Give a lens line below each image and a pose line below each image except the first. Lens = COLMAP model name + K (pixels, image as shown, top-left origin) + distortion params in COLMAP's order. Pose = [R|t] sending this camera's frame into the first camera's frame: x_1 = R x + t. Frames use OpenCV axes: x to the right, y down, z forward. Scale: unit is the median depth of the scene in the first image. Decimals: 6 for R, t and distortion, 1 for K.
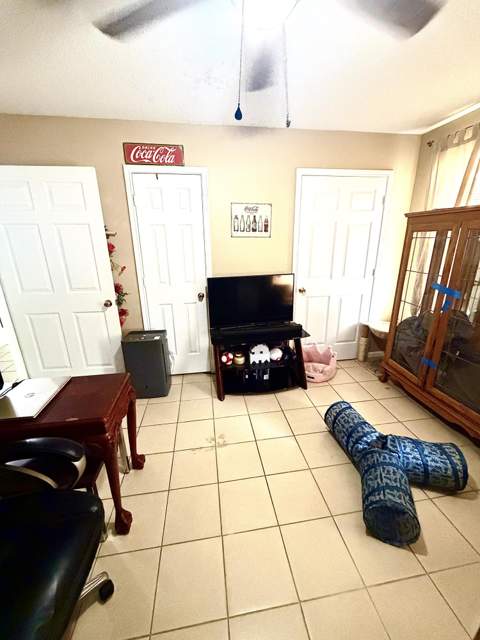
lens RADIAL K [[254.1, 0, 239.9], [0, 254.1, 315.5], [0, 0, 1]] dist [0.000432, 0.000304]
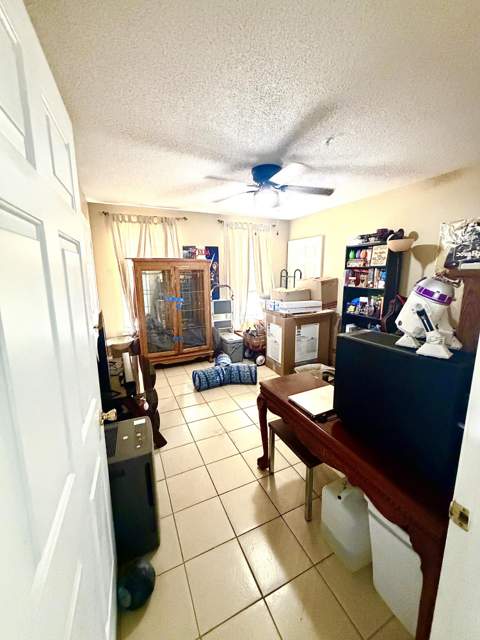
lens RADIAL K [[254.1, 0, 240.8], [0, 254.1, 317.8], [0, 0, 1]] dist [0.000432, 0.000304]
pose [[-0.275137, -0.153474, 0.949076, -1.072894], [0.296477, 0.925520, 0.235613, -0.243997], [-0.914549, 0.346205, -0.209144, 0.868247]]
